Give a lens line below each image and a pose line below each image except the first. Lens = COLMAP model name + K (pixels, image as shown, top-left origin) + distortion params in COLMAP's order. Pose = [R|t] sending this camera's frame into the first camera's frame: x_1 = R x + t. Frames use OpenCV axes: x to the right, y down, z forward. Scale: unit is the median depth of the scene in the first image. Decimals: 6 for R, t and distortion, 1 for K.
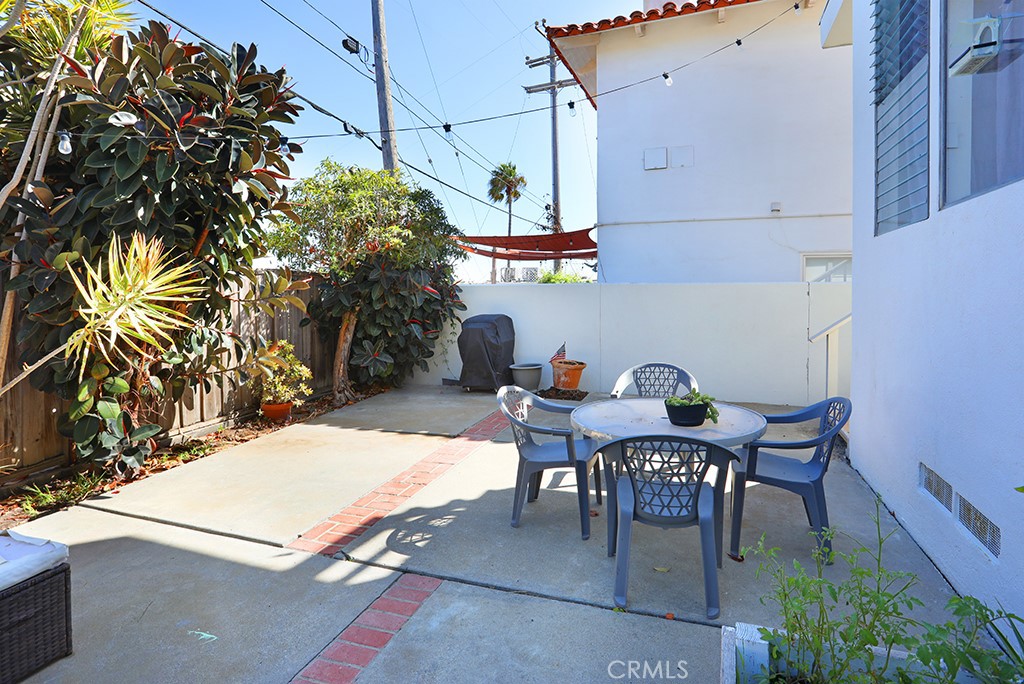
lens RADIAL K [[558.4, 0, 514.0], [0, 558.4, 315.6], [0, 0, 1]] dist [-0.070551, 0.046327]
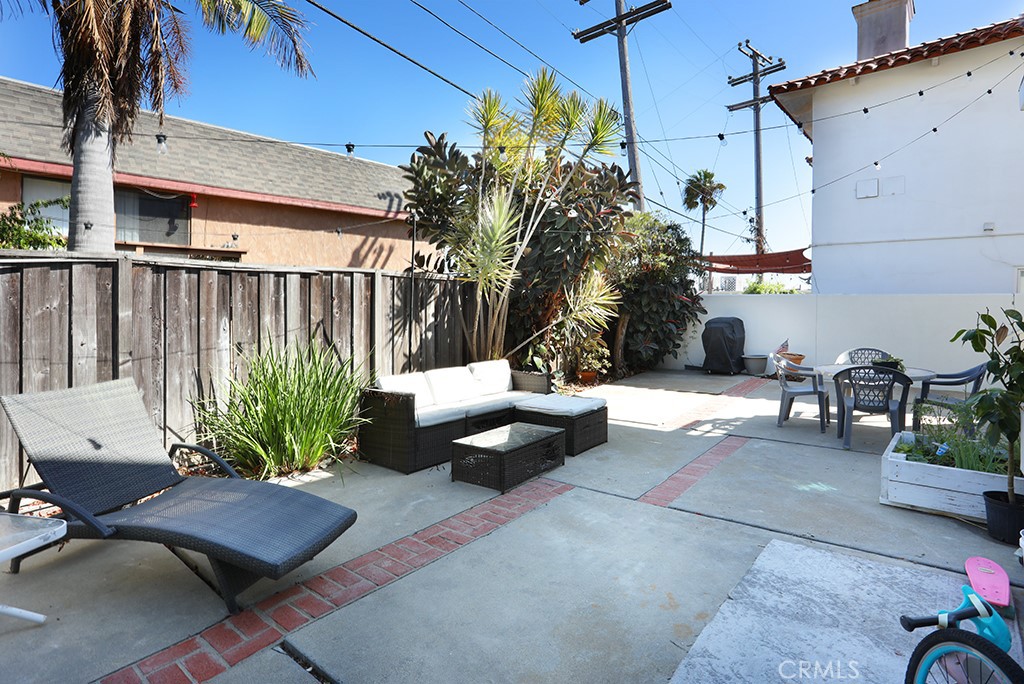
lens RADIAL K [[558.4, 0, 514.0], [0, 558.4, 315.6], [0, 0, 1]] dist [-0.070551, 0.046327]
pose [[0.948970, 0.016139, -0.314953, -0.101737], [-0.020254, 0.999747, -0.009796, 0.016468], [0.314715, 0.015676, 0.949057, -0.389690]]
